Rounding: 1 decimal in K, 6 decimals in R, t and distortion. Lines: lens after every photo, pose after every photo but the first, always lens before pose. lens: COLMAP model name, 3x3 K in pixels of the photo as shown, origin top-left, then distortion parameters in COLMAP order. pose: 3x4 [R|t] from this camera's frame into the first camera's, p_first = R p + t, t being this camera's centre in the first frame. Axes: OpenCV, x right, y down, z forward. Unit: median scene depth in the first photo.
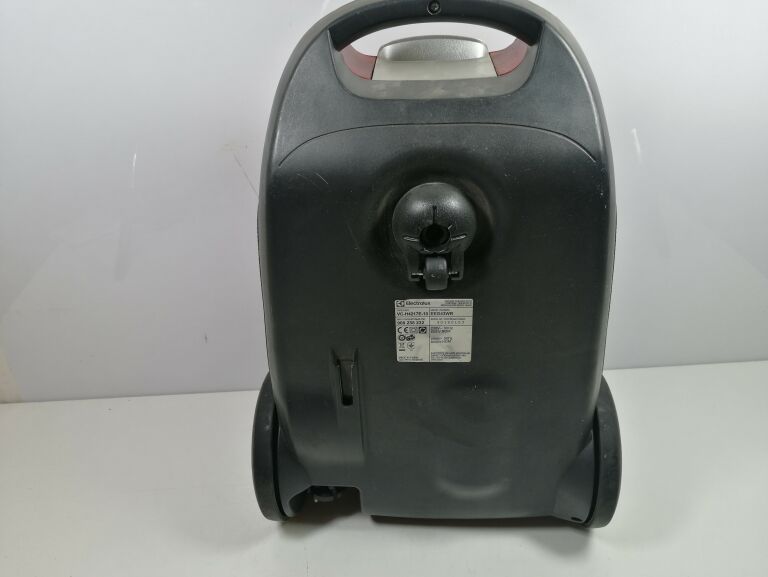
lens RADIAL K [[614.7, 0, 381.7], [0, 614.7, 287.9], [0, 0, 1]] dist [-0.001205, -0.019257]
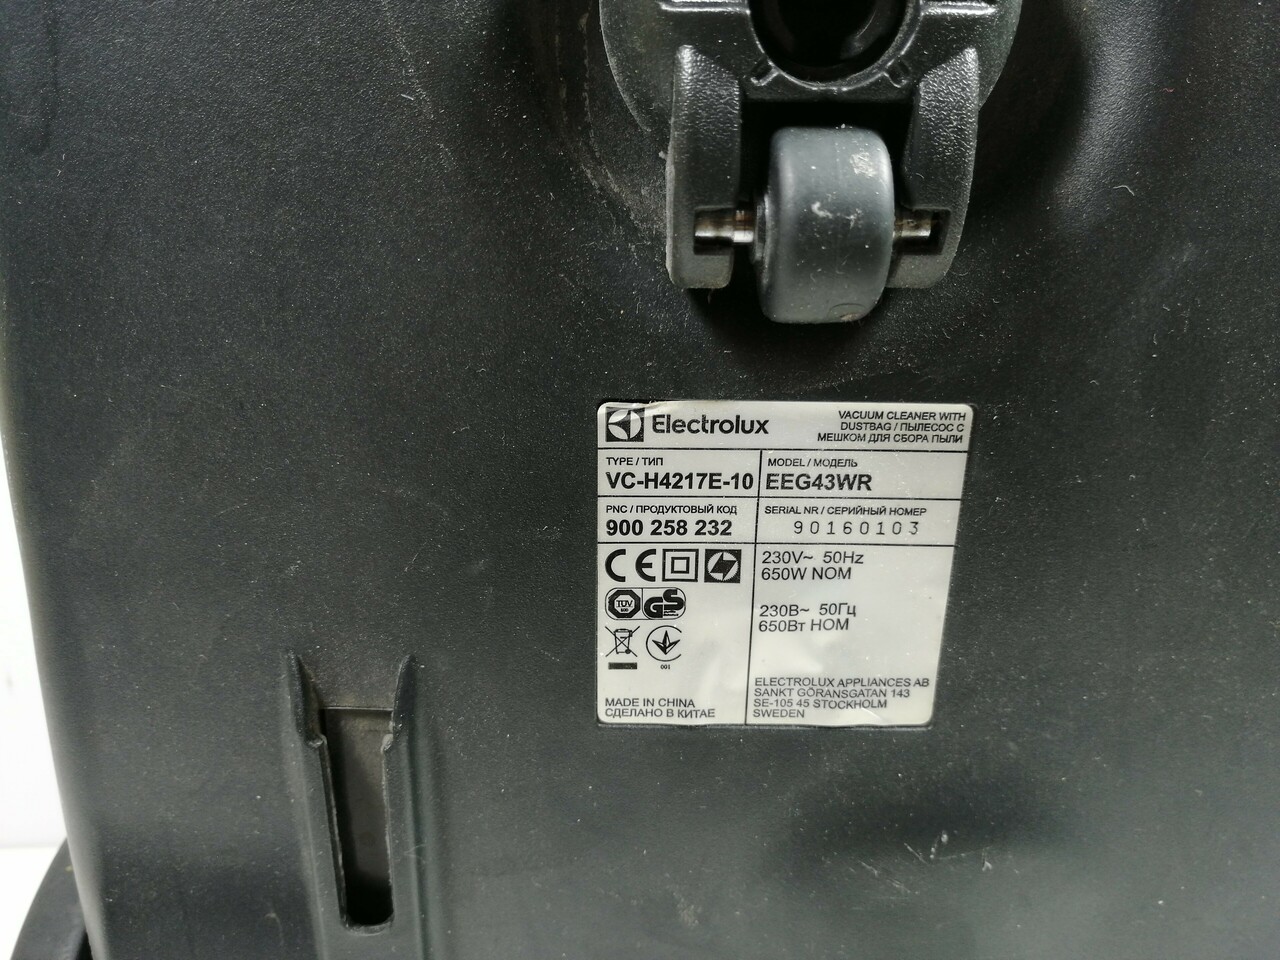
lens RADIAL K [[1024.5, 0, 630.8], [0, 1024.5, 479.2], [0, 0, 1]] dist [-0.001205, -0.019257]
pose [[0.996221, 0.028382, 0.082091, 0.004750], [-0.014964, 0.987057, -0.159668, 0.095653], [-0.085560, 0.157836, 0.983752, 0.646050]]
